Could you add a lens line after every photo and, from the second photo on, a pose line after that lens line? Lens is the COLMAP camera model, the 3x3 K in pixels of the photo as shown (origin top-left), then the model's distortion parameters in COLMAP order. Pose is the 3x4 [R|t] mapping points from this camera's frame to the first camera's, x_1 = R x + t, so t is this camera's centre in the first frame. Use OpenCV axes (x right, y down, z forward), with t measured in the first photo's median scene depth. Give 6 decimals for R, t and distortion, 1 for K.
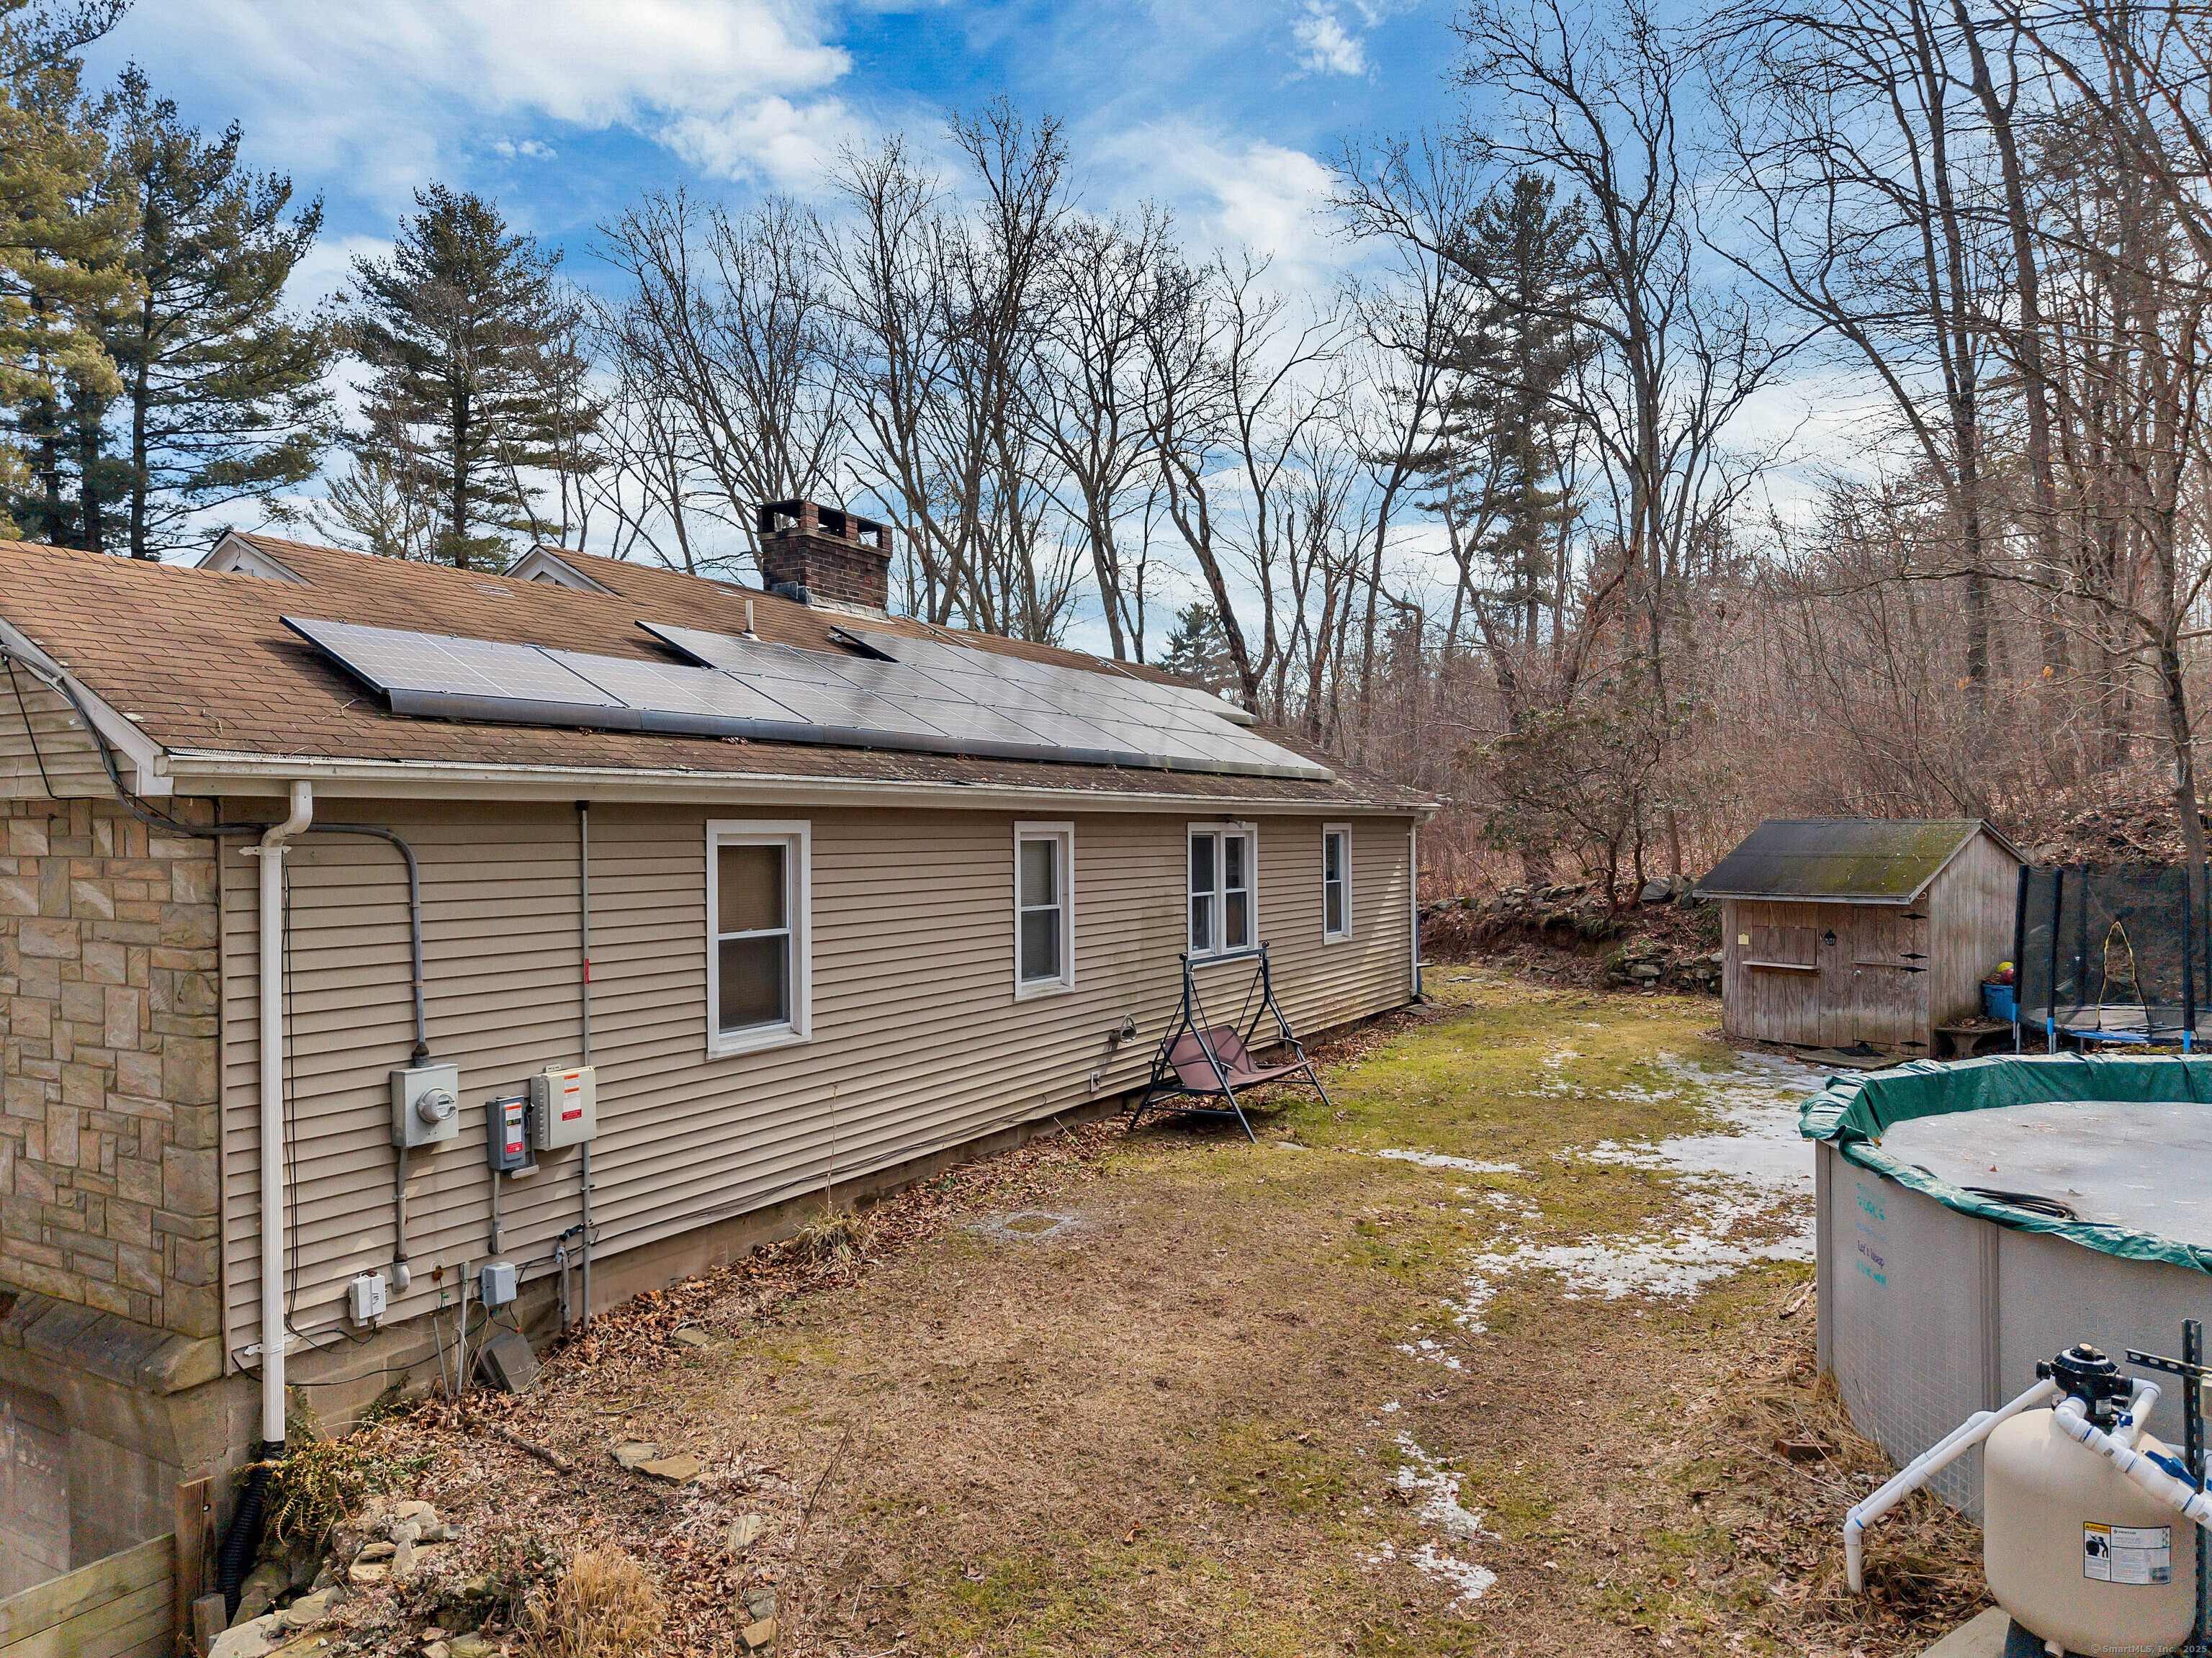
lens RADIAL K [[1515.3, 0, 1106.0], [0, 1515.3, 829.0], [0, 0, 1]] dist [0.023376, -0.019968]
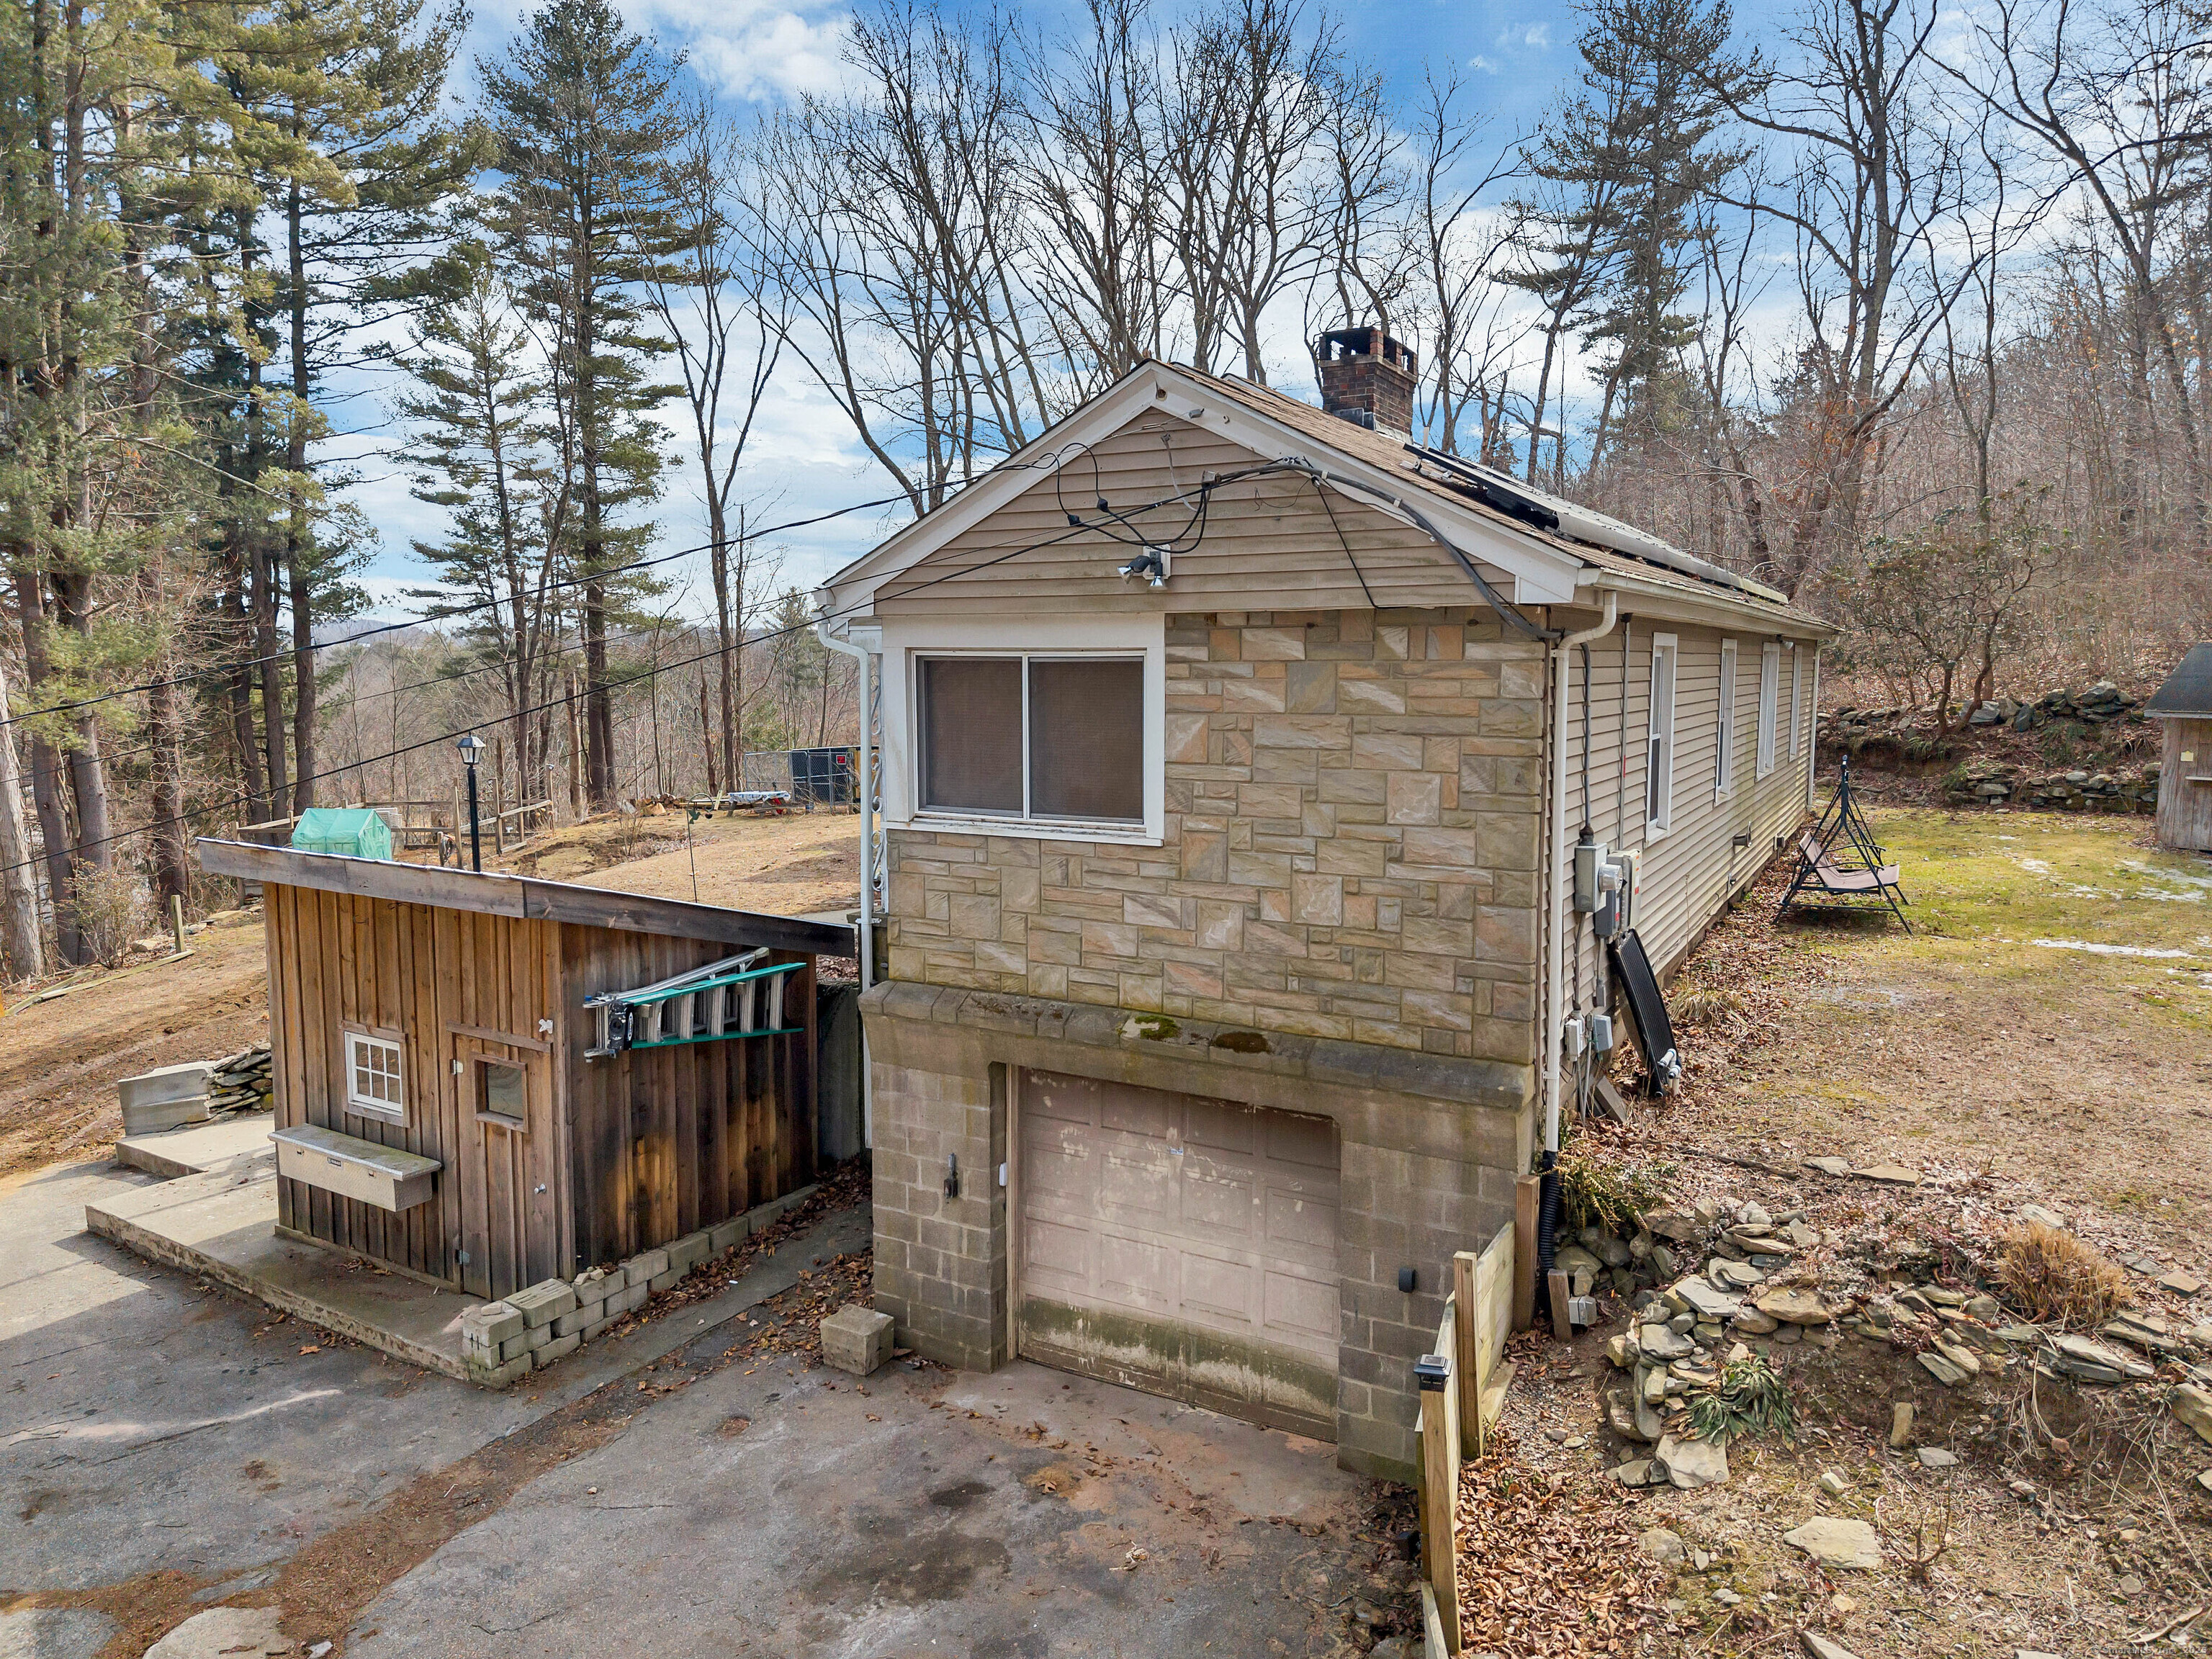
lens RADIAL K [[1515.4, 0, 1106.0], [0, 1515.4, 829.5], [0, 0, 1]] dist [0.023376, -0.019968]
pose [[0.999964, 0.003071, 0.007898, -0.137814], [-0.003933, 0.993759, 0.111482, 0.002986], [-0.007506, -0.111509, 0.993735, -0.023471]]
